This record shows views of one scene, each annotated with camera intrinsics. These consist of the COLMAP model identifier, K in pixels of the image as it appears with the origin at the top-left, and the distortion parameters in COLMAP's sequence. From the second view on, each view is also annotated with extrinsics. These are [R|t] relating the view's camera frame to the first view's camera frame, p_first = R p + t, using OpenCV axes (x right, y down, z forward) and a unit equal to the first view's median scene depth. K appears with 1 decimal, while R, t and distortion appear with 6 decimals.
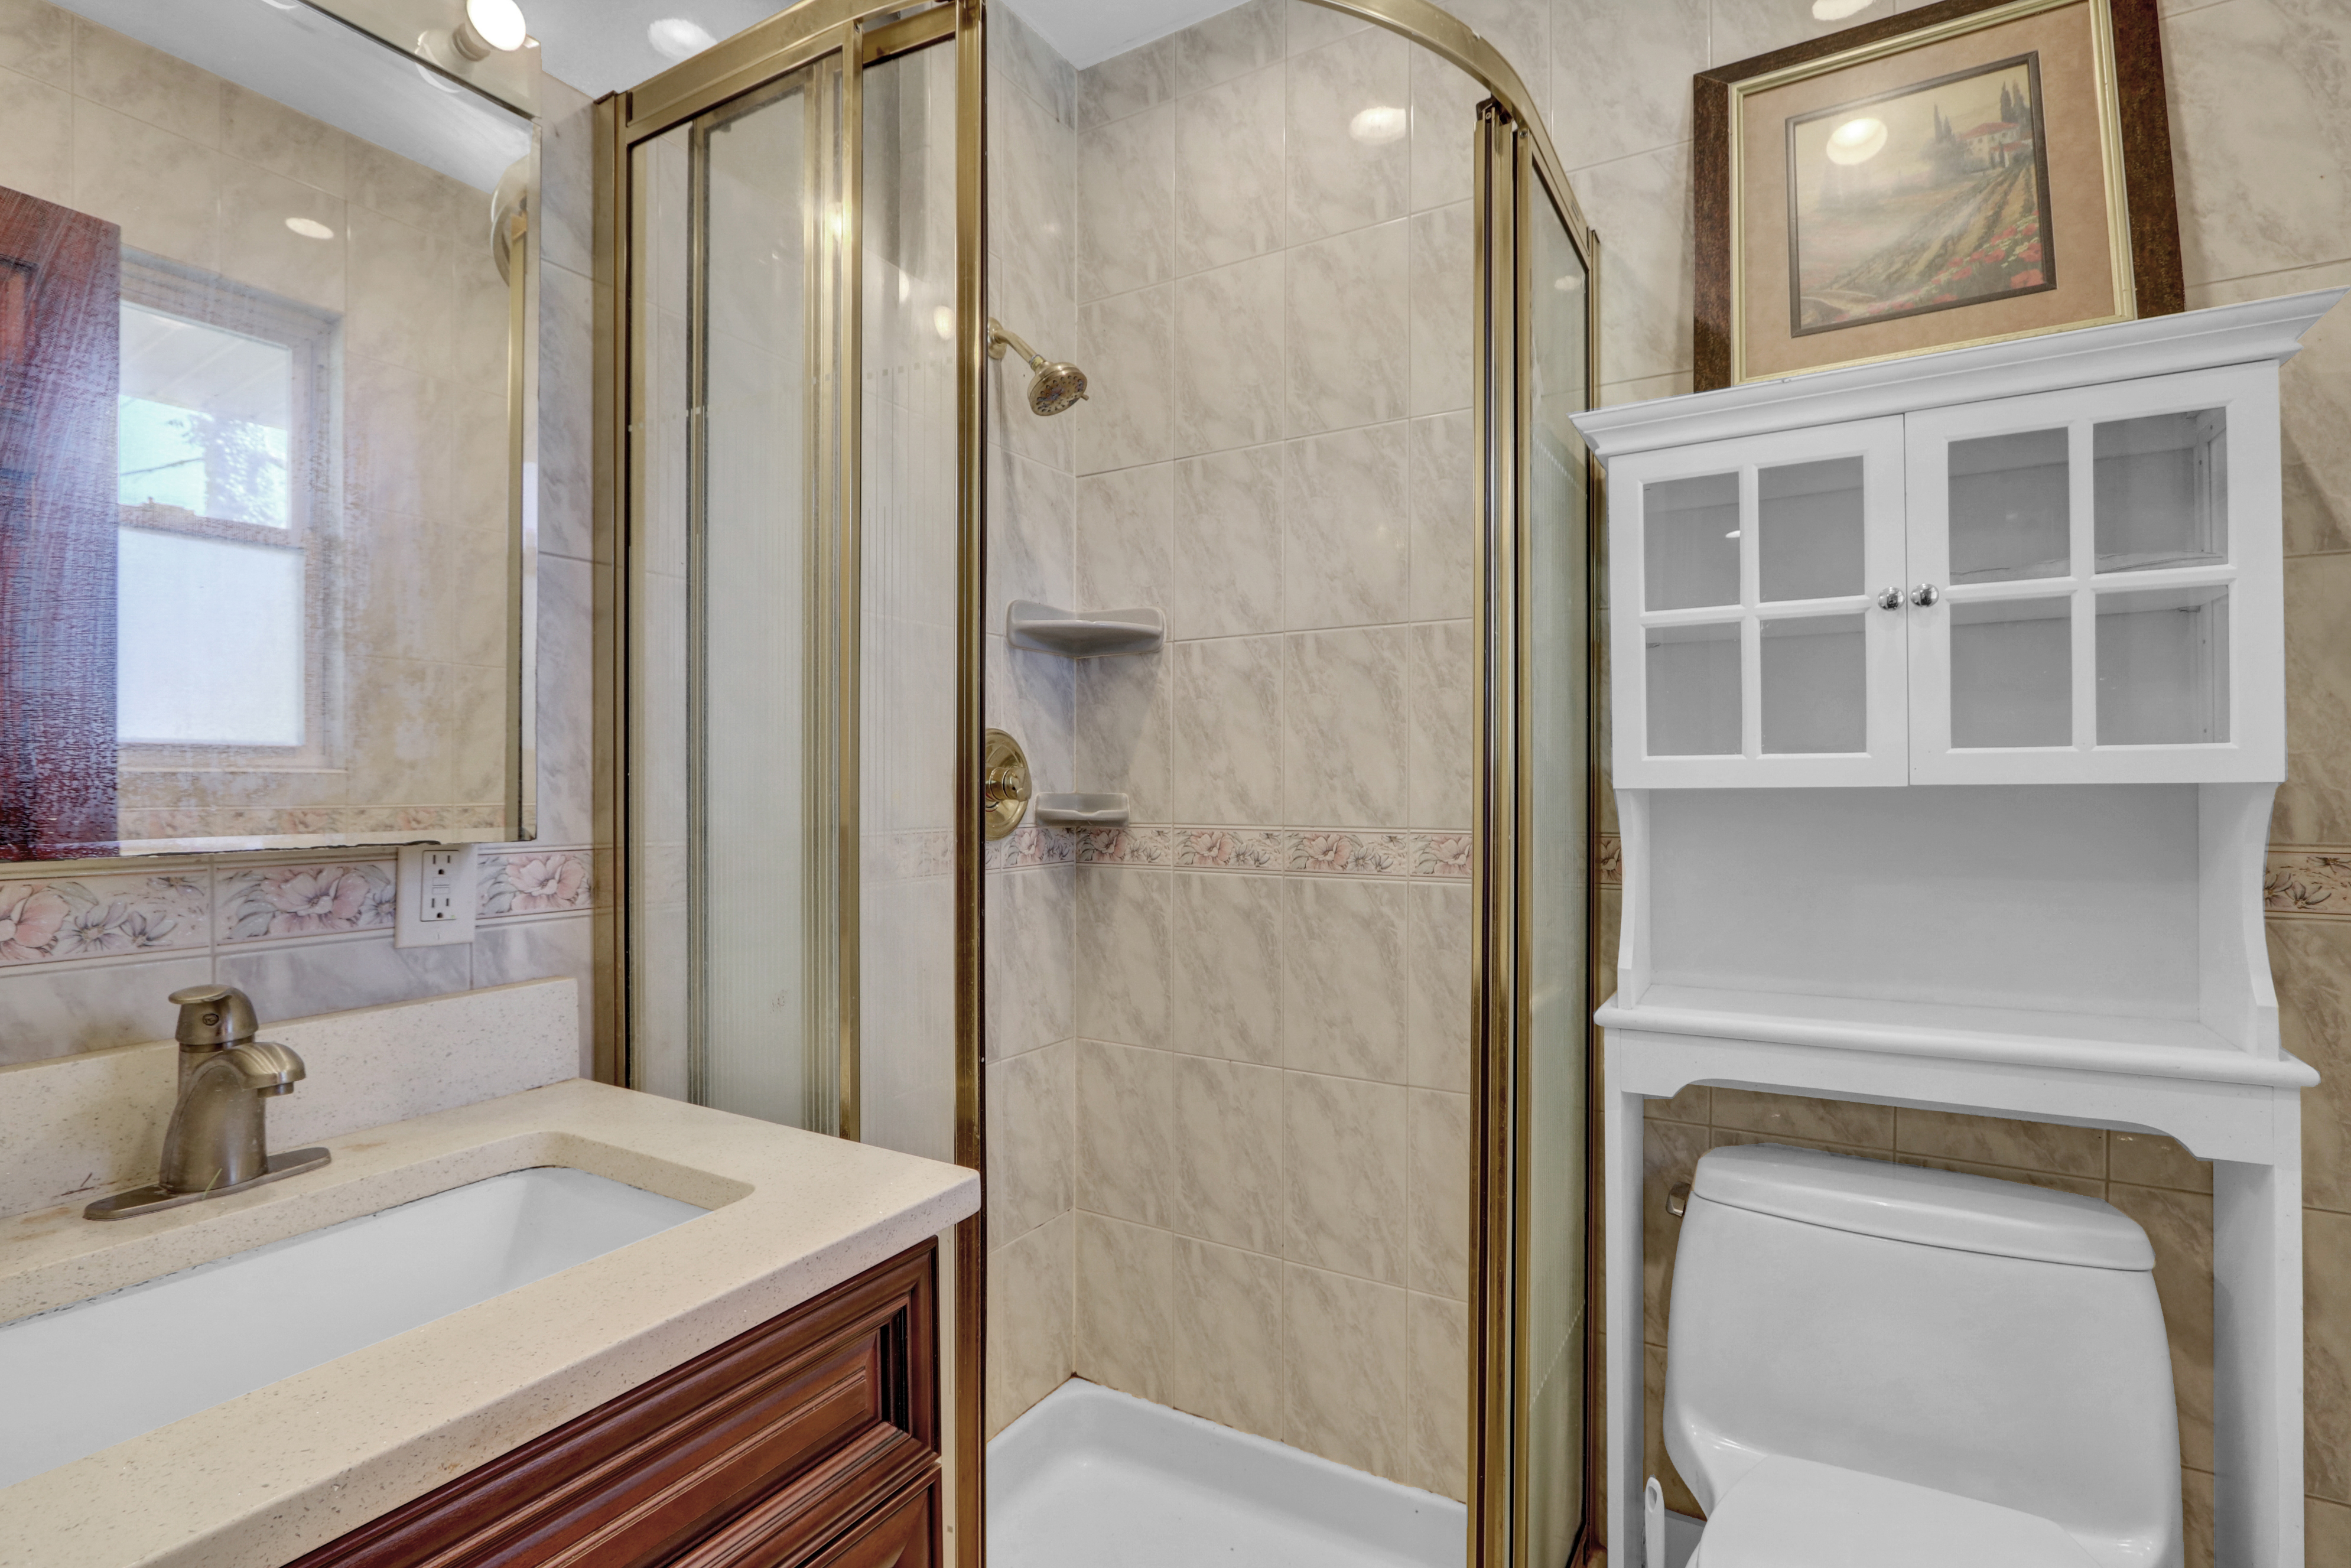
lens RADIAL K [[1113.2, 0, 1176.8], [0, 1113.2, 789.3], [0, 0, 1]] dist [-0.017244, 0.002887]
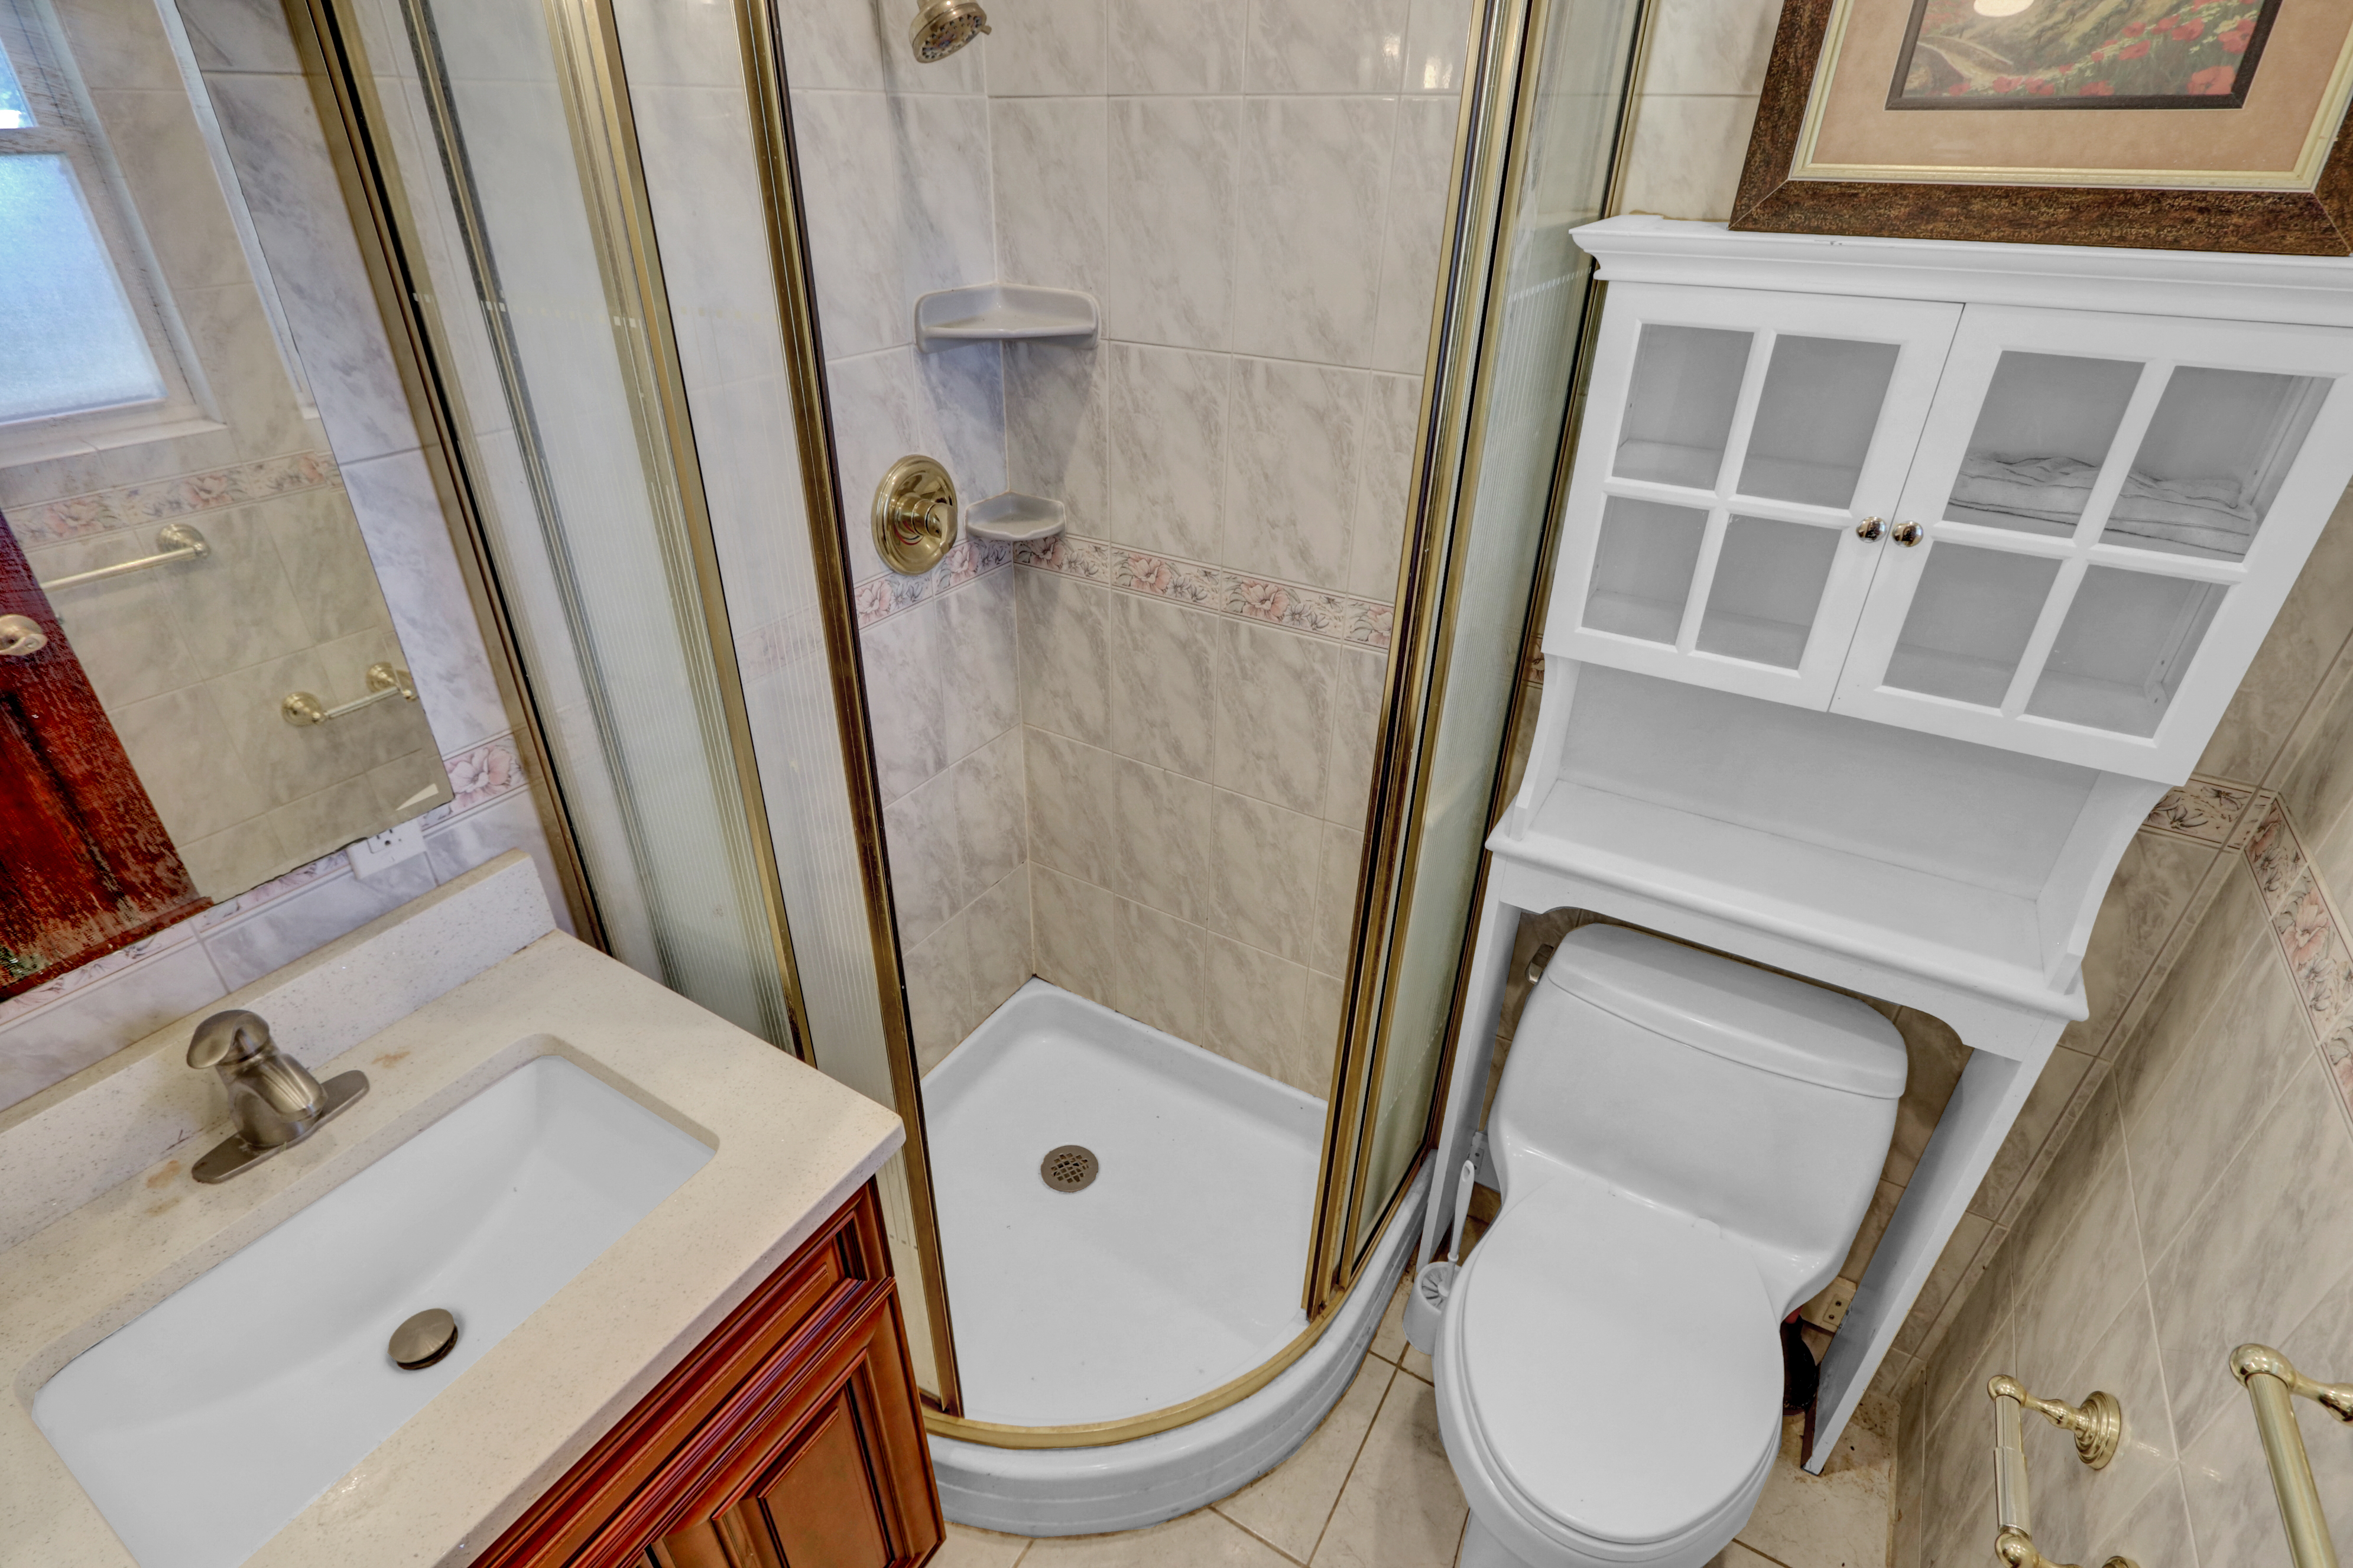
lens RADIAL K [[1114.2, 0, 1146.5], [0, 1114.2, 833.9], [0, 0, 1]] dist [-0.017244, 0.002887]
pose [[0.999760, 0.018648, -0.011459, 0.056157], [-0.010123, 0.858153, 0.513295, -0.319238], [0.019406, -0.513056, 0.858136, 0.071529]]
